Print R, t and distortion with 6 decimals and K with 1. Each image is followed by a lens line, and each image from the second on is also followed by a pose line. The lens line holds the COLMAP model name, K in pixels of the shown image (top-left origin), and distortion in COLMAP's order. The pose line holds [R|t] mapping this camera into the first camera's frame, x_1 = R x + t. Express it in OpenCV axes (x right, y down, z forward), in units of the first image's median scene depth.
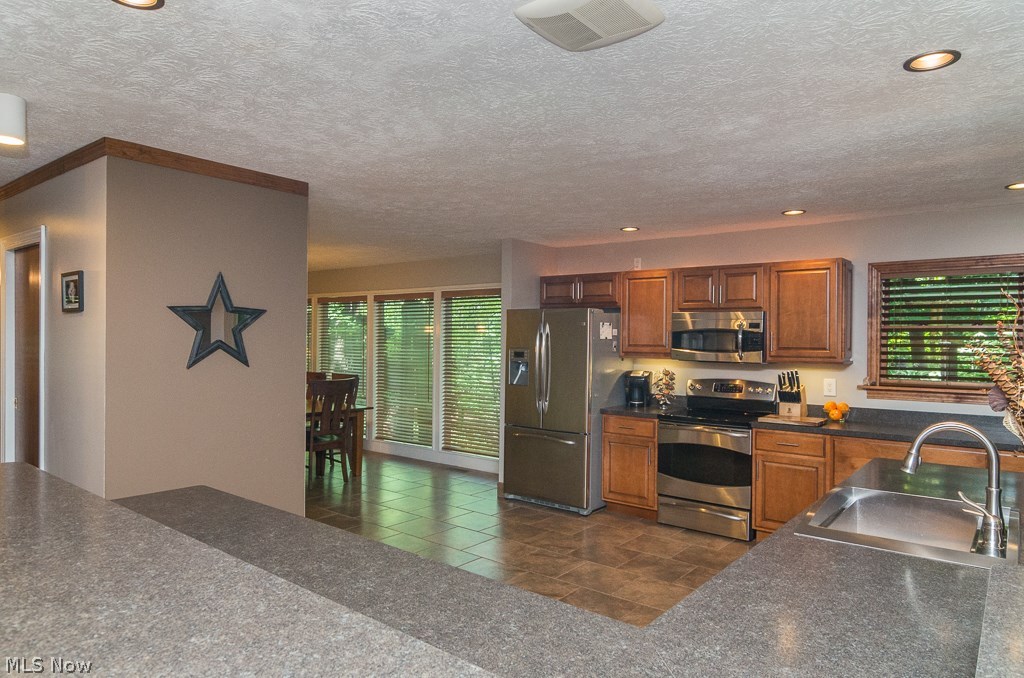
lens RADIAL K [[645.1, 0, 512.0], [0, 645.1, 339.0], [0, 0, 1]] dist [-0.005858, -0.000371]
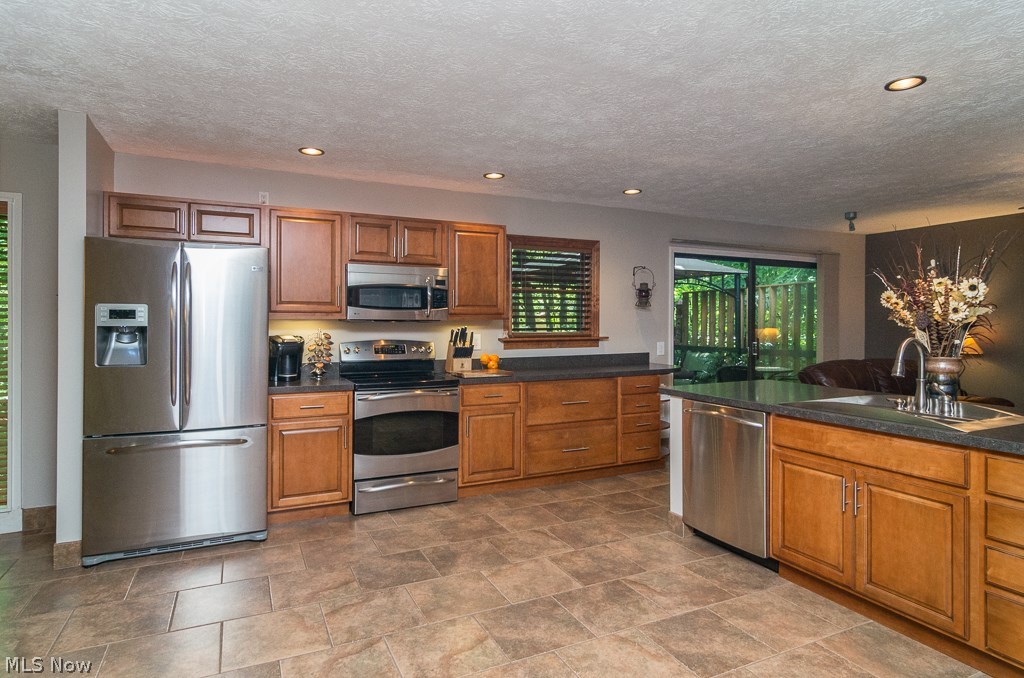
lens RADIAL K [[565.0, 0, 513.3], [0, 565.0, 325.5], [0, 0, 1]] dist [0.027333, -0.000617]
pose [[0.433909, -0.013108, 0.900862, -0.341620], [0.001530, 0.999903, 0.013812, 0.031777], [-0.900956, -0.004615, 0.433887, 0.503544]]
